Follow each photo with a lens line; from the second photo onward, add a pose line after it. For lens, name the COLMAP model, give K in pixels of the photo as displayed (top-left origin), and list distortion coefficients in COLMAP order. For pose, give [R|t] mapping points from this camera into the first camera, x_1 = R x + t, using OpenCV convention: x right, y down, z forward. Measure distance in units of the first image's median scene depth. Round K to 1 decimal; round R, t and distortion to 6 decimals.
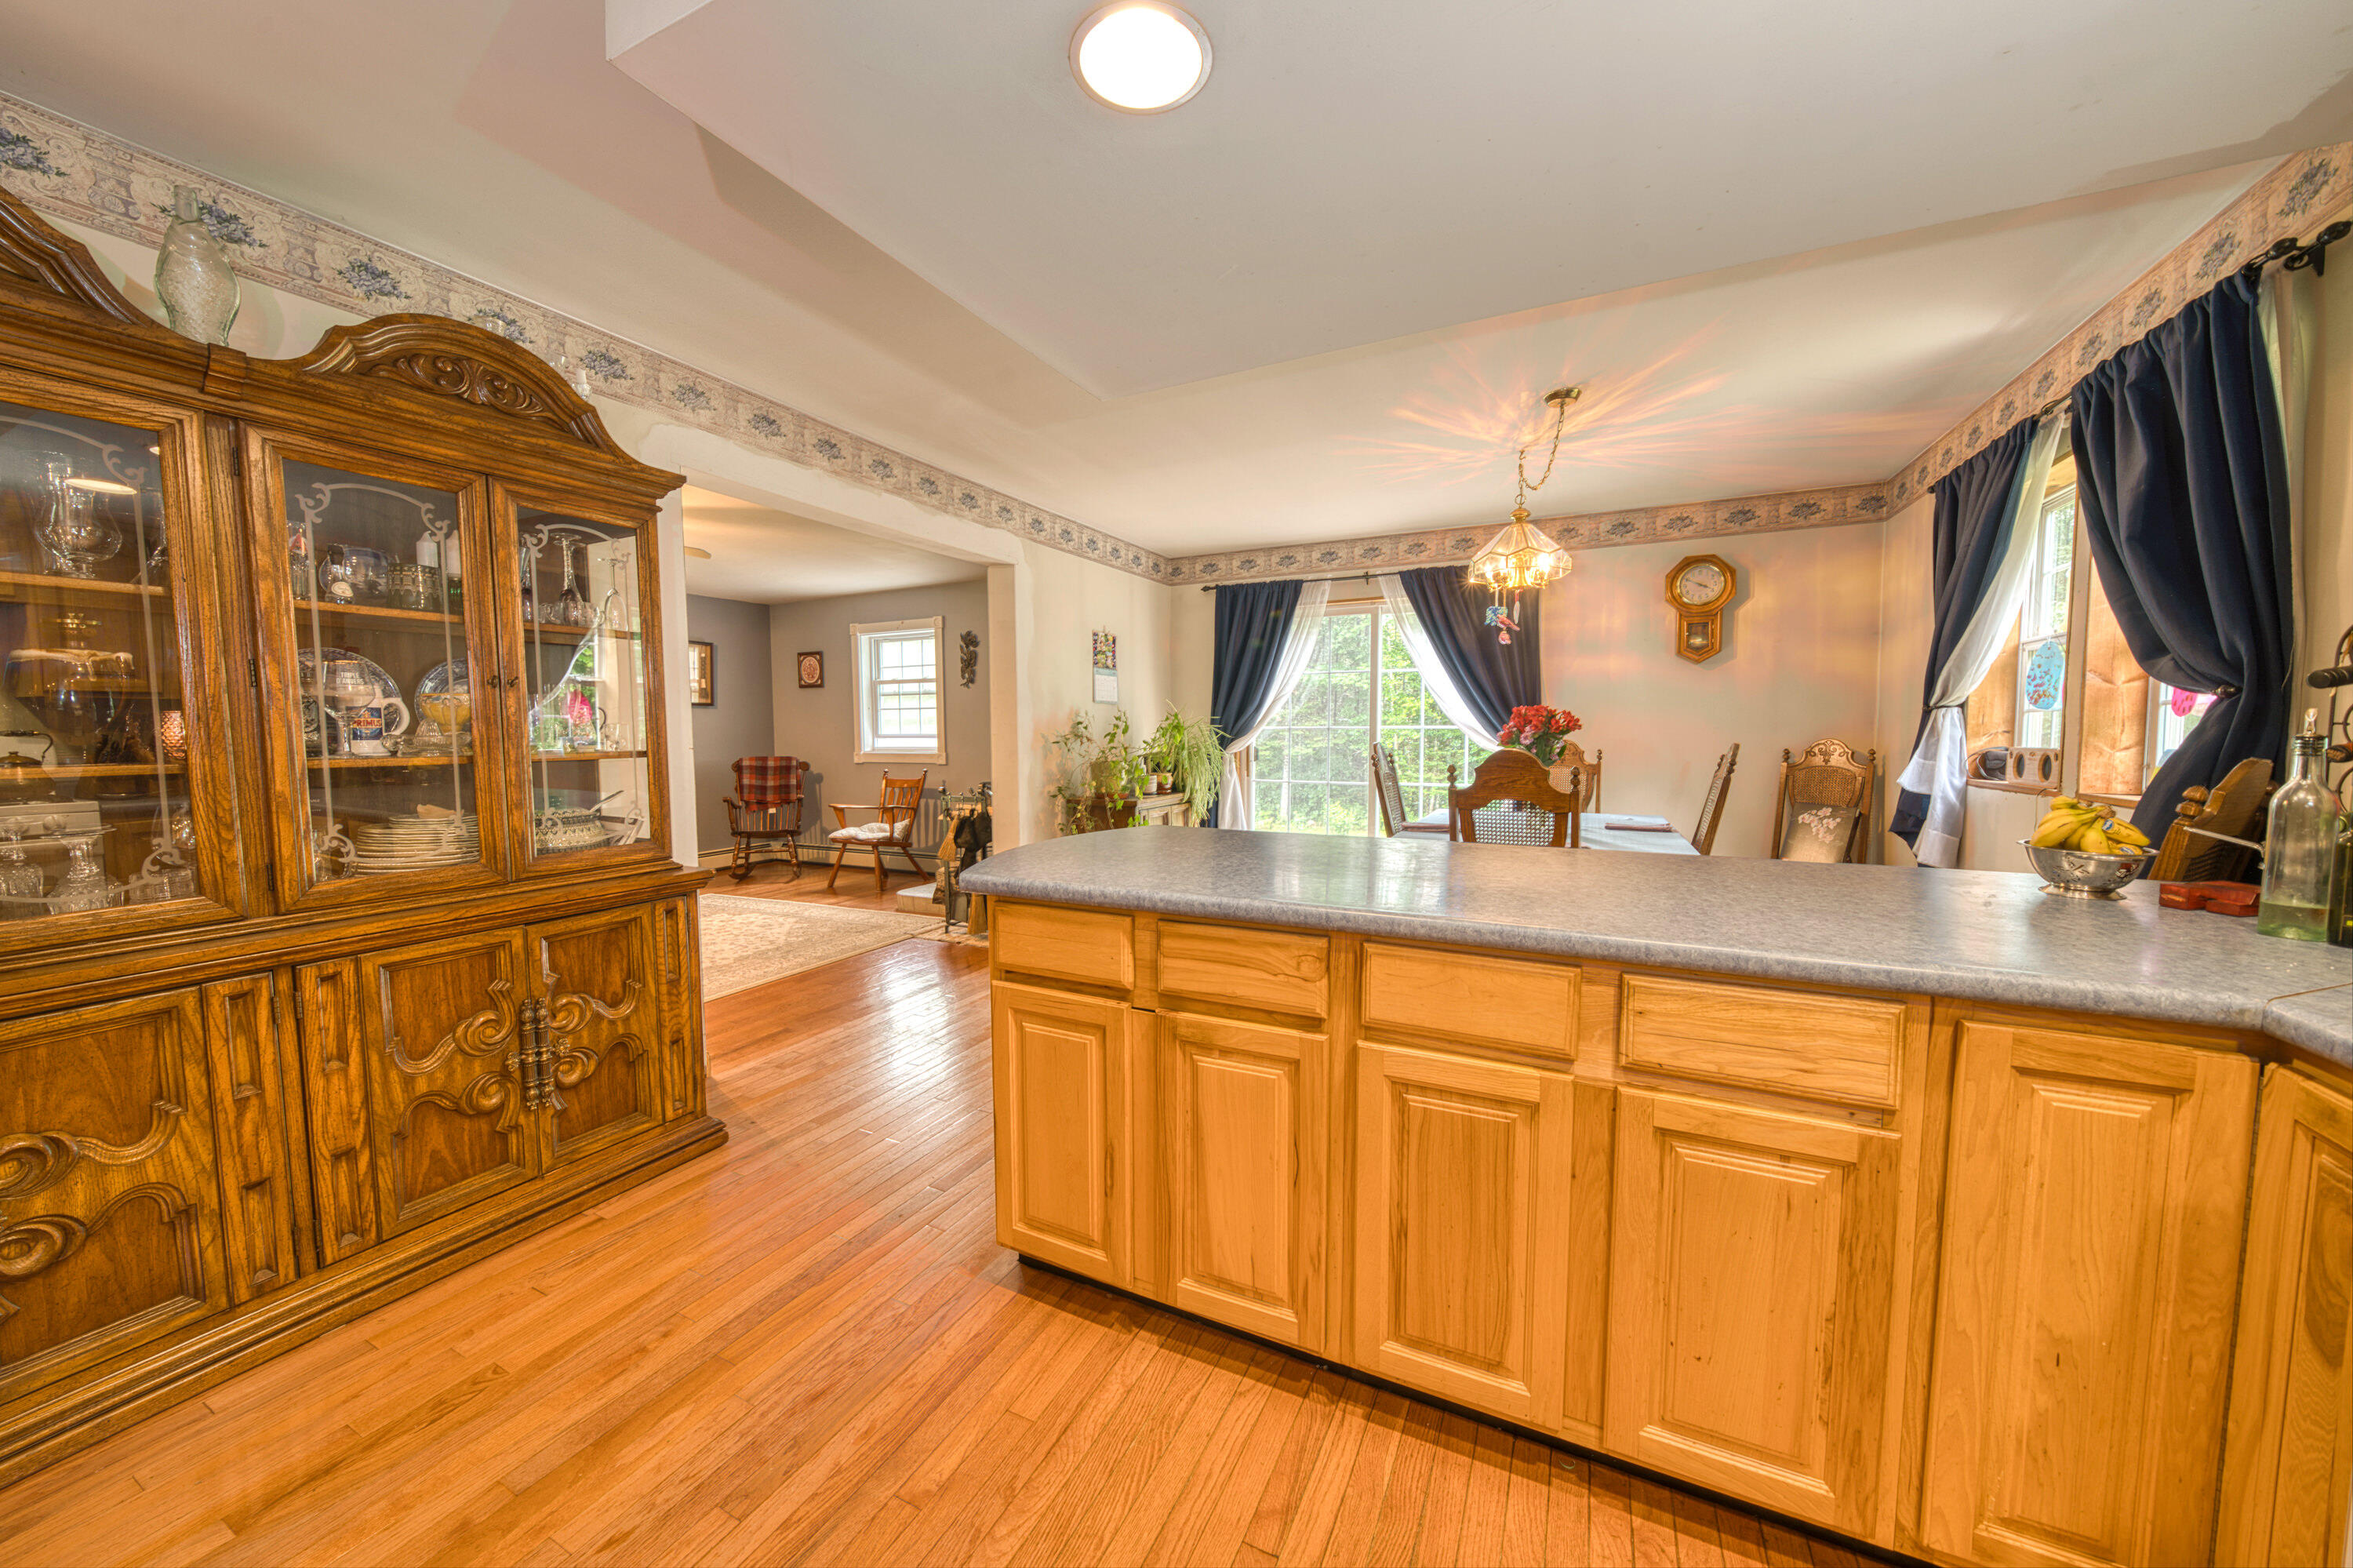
lens RADIAL K [[834.9, 0, 1172.4], [0, 834.9, 791.8], [0, 0, 1]] dist [-0.005749, -0.000940]
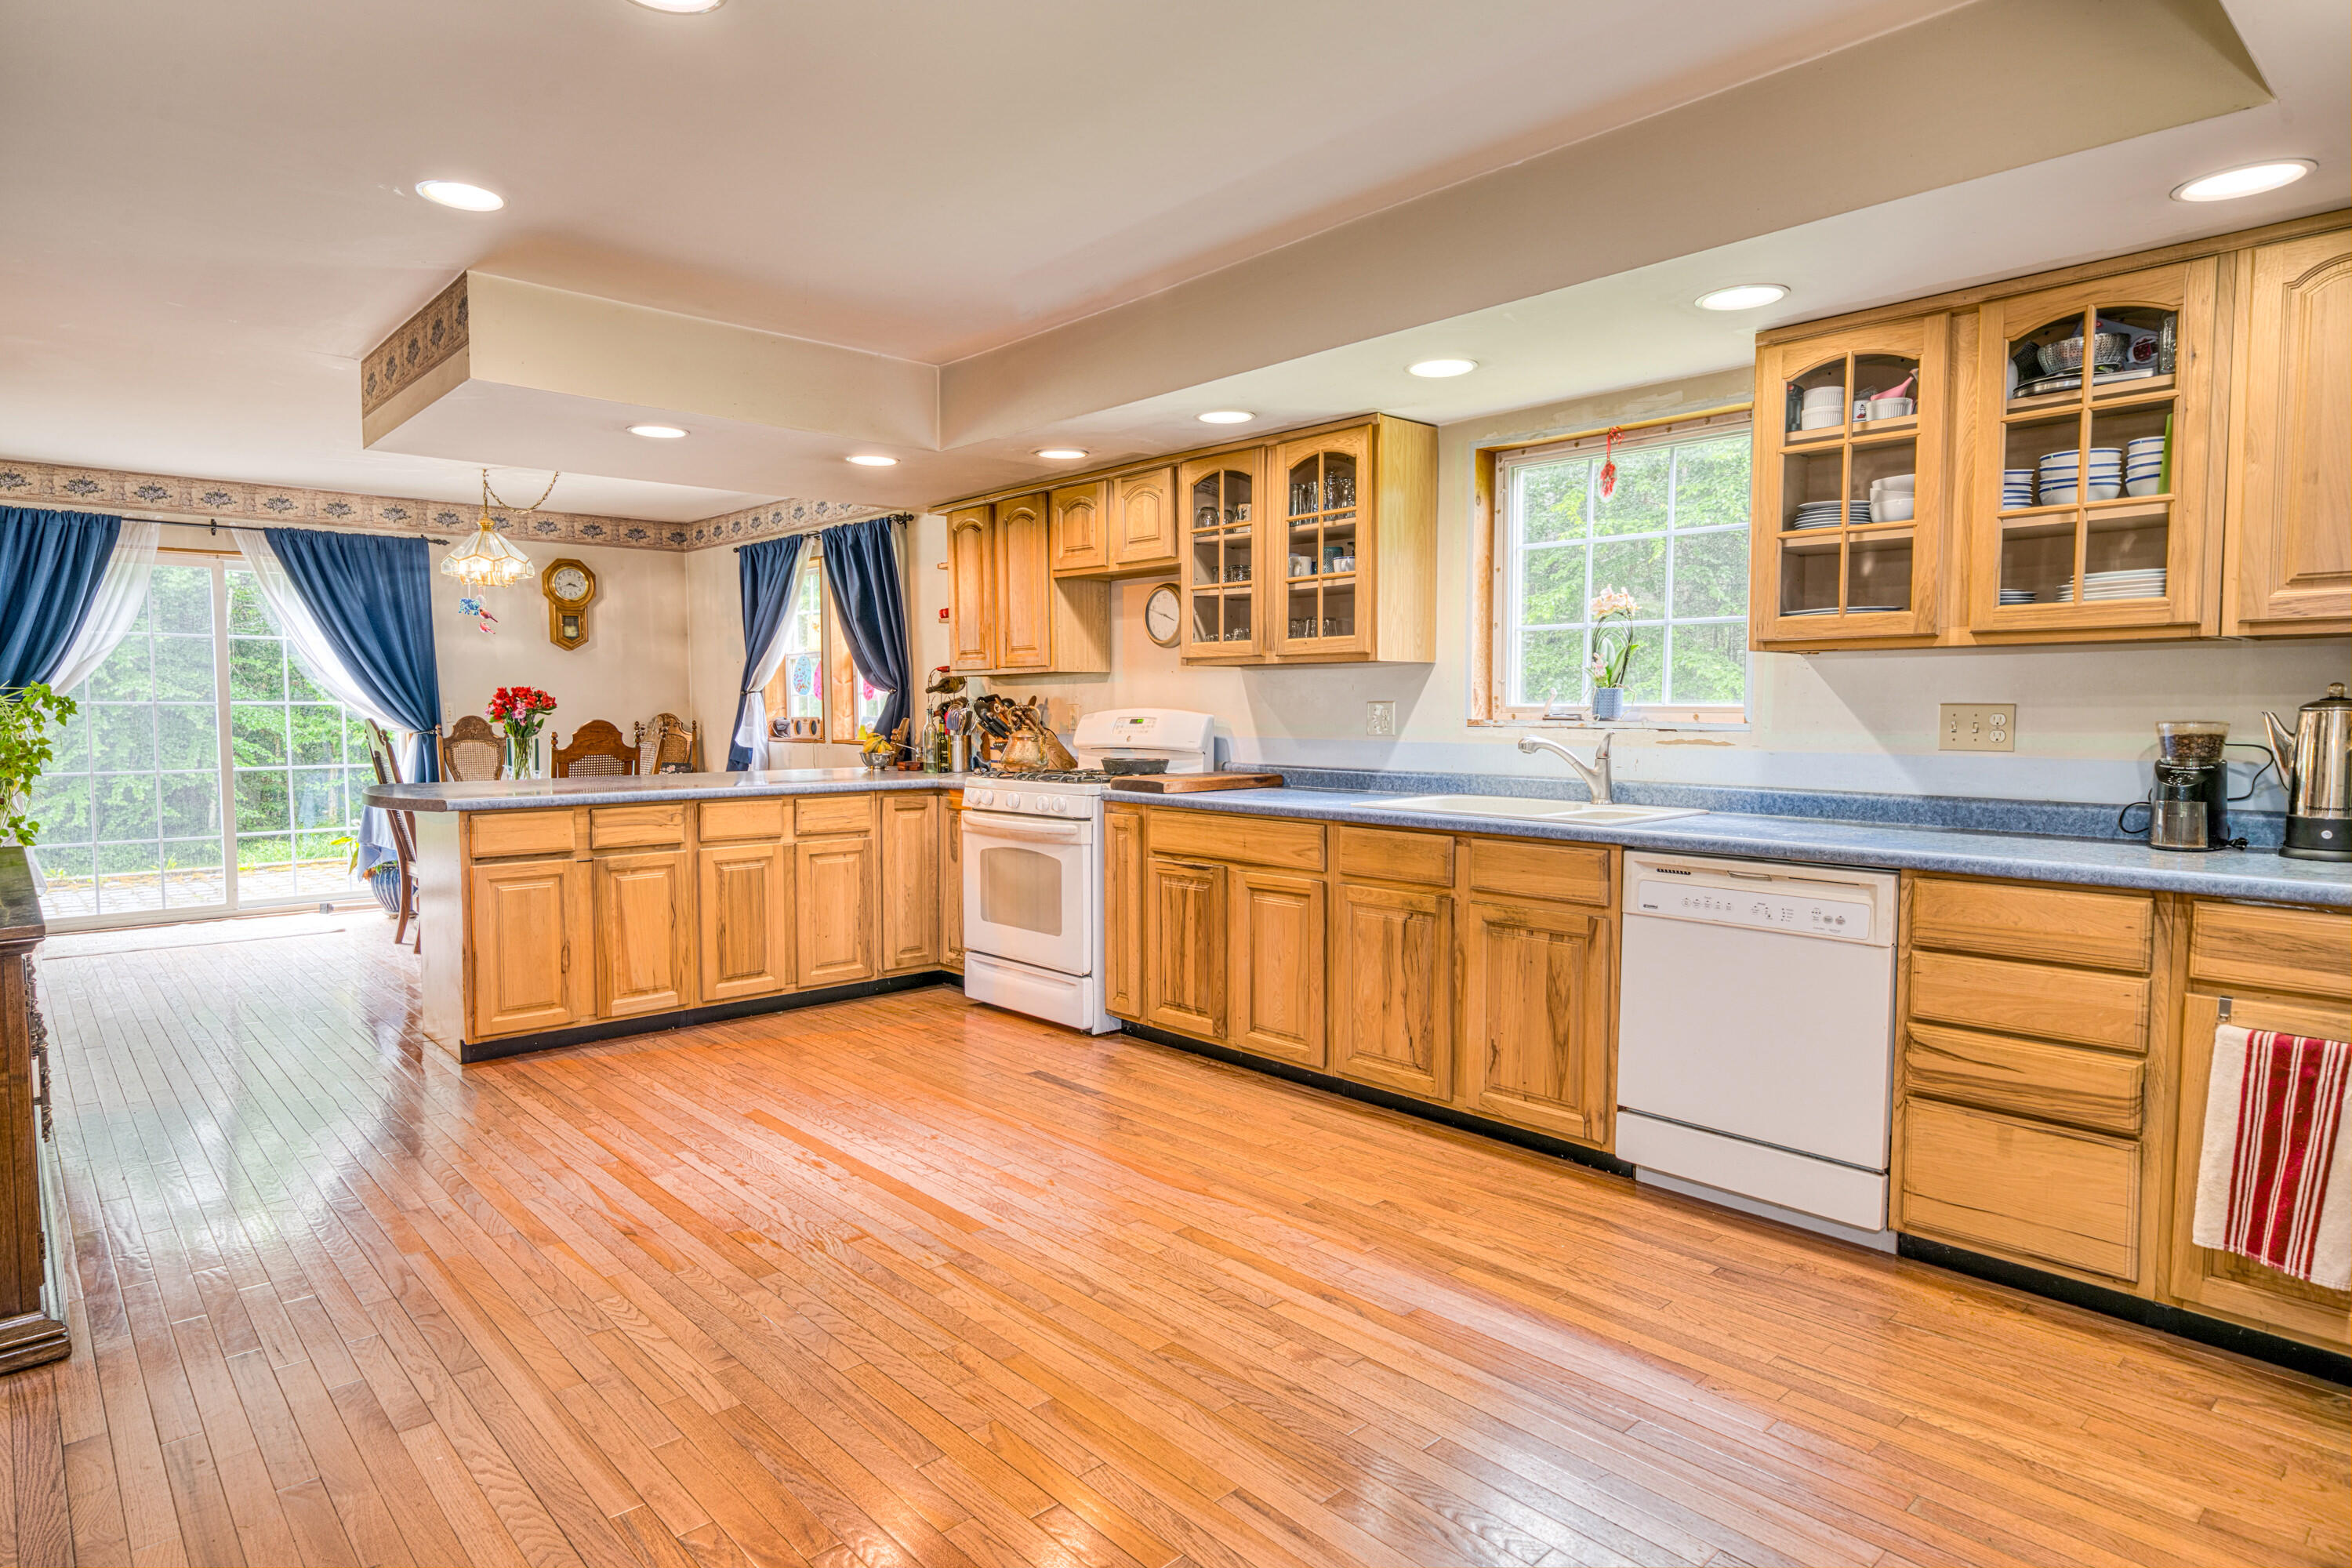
lens RADIAL K [[1311.4, 0, 1176.3], [0, 1311.4, 777.1], [0, 0, 1]] dist [-0.000387, -0.000577]
pose [[0.351948, -0.049570, 0.934706, -1.201474], [0.067320, 0.997351, 0.027544, 0.047003], [-0.933596, 0.053231, 0.354352, -0.661640]]
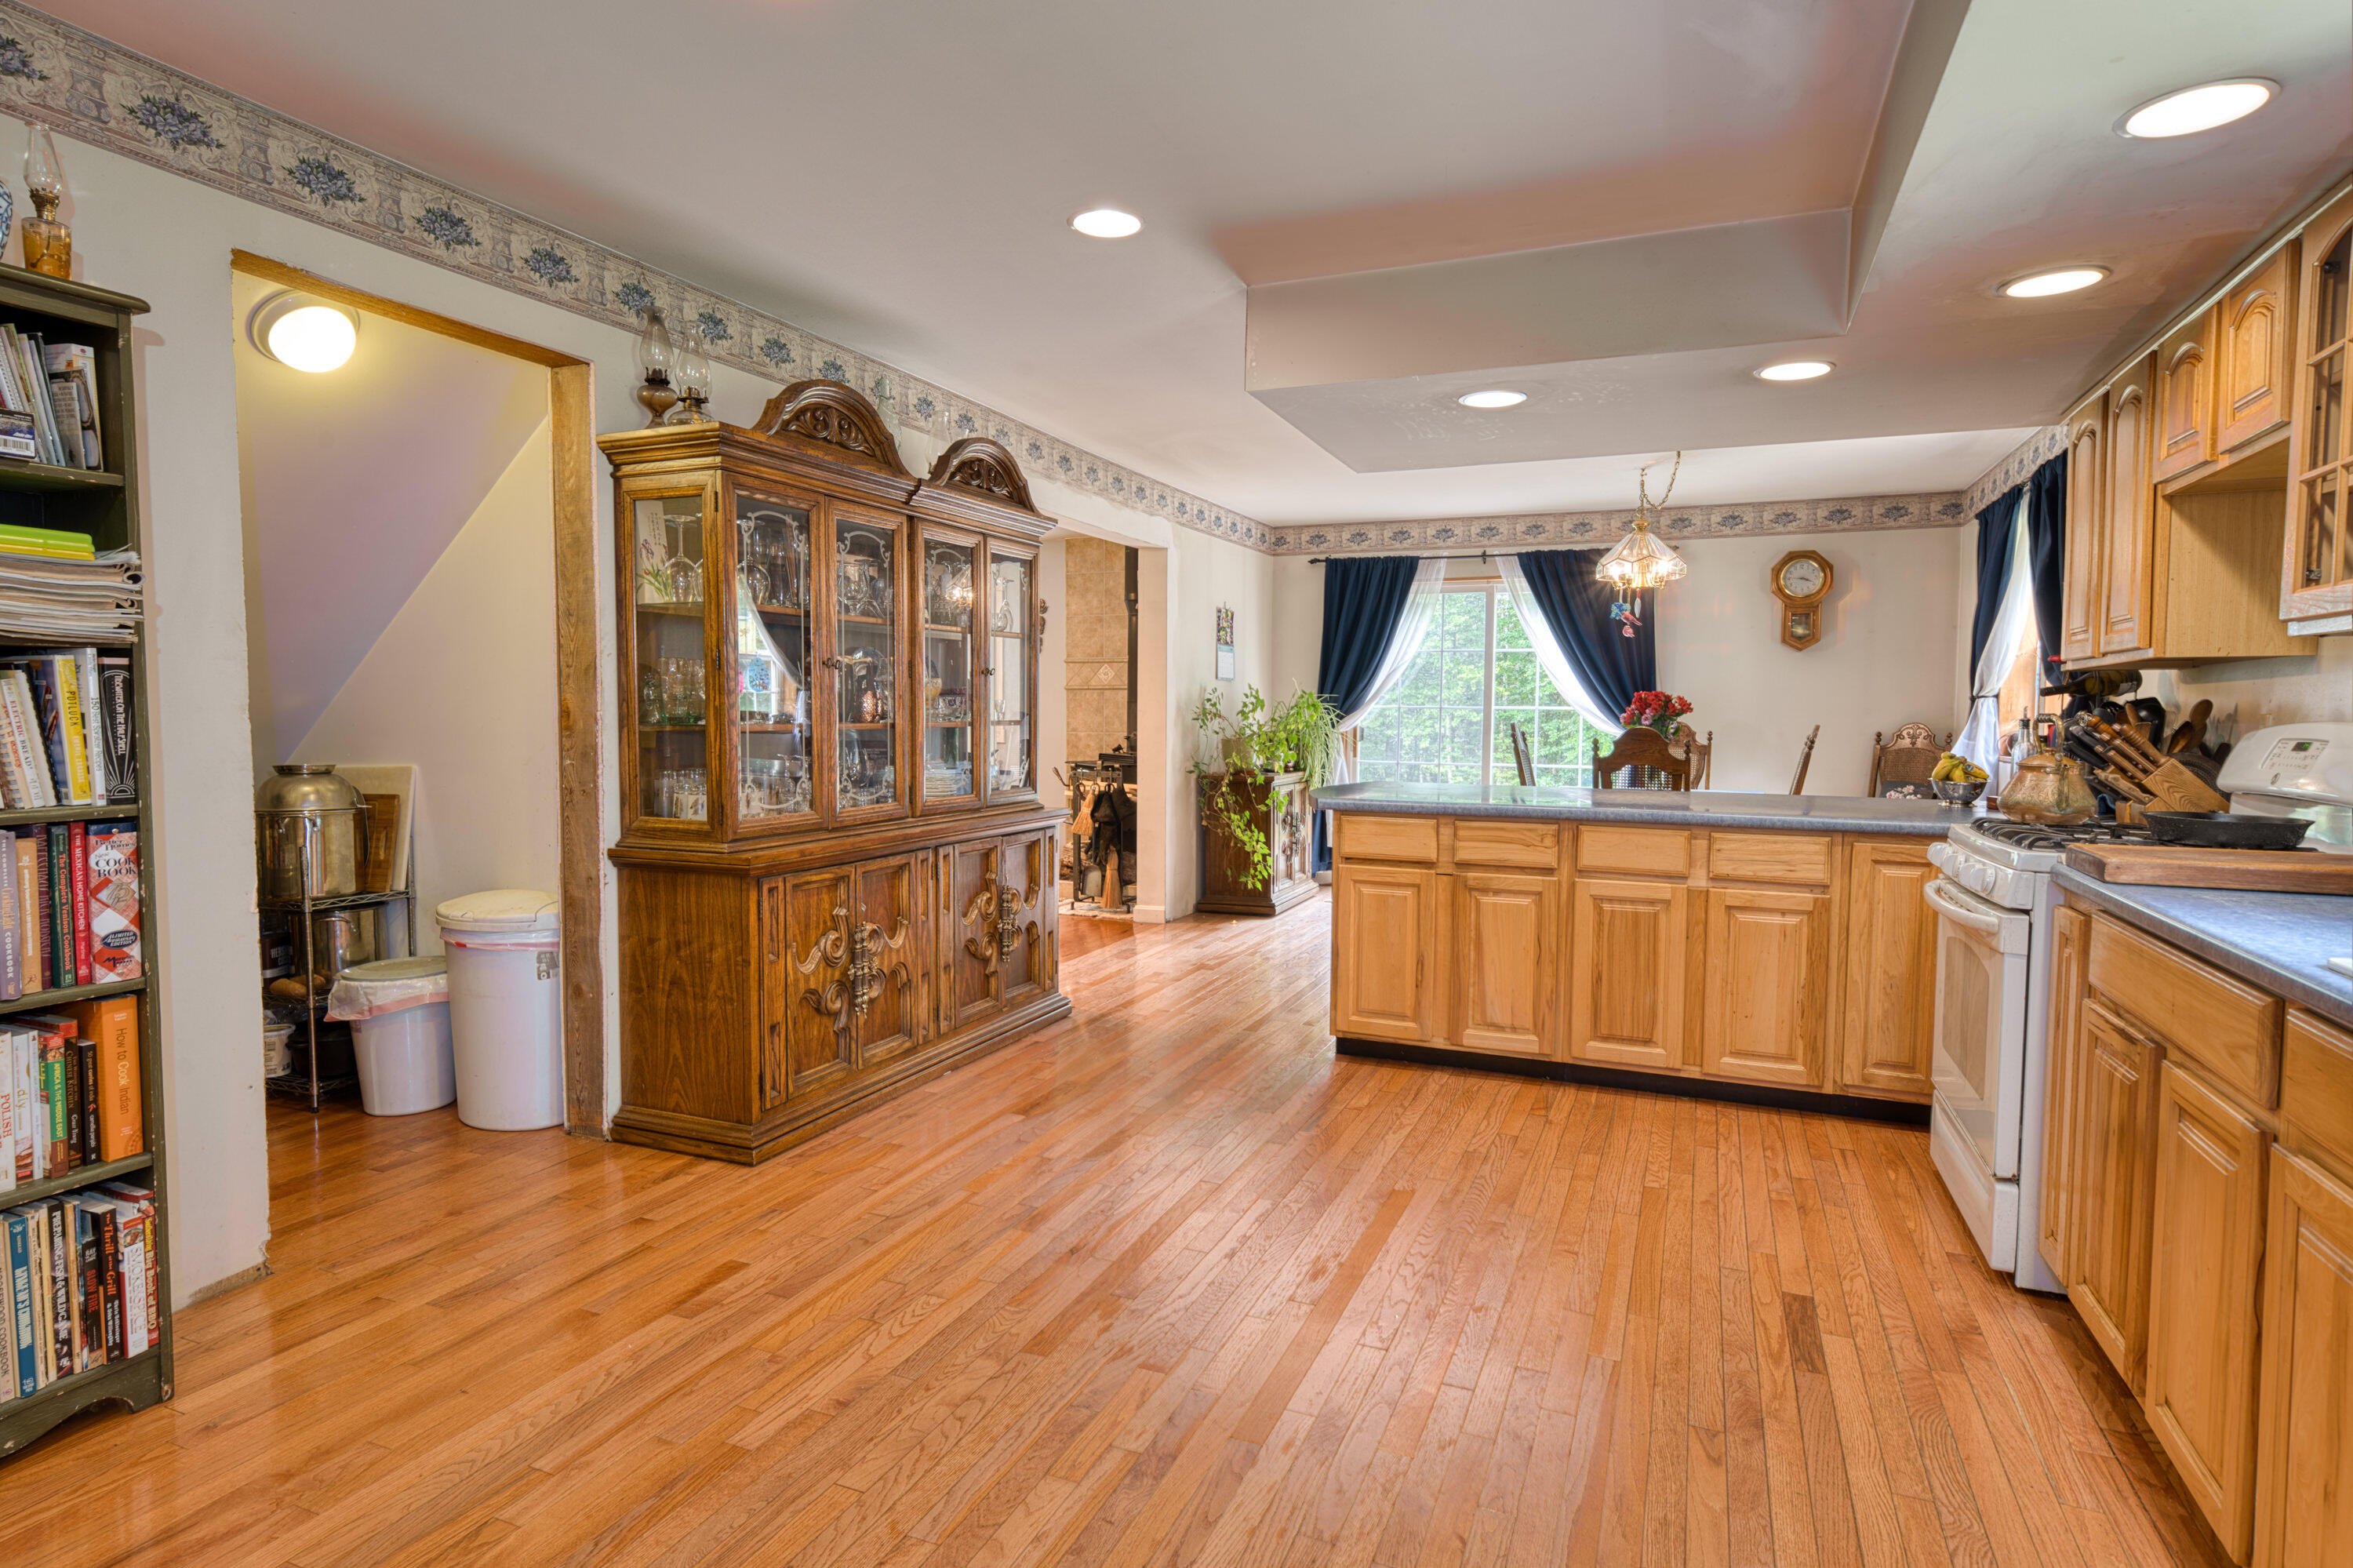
lens RADIAL K [[1262.1, 0, 1155.3], [0, 1262.1, 780.9], [0, 0, 1]] dist [-0.015894, 0.001392]
pose [[0.998785, 0.006652, 0.048823, -0.403793], [-0.005960, 0.999880, -0.014306, 0.059471], [-0.048913, 0.013998, 0.998705, -0.837876]]
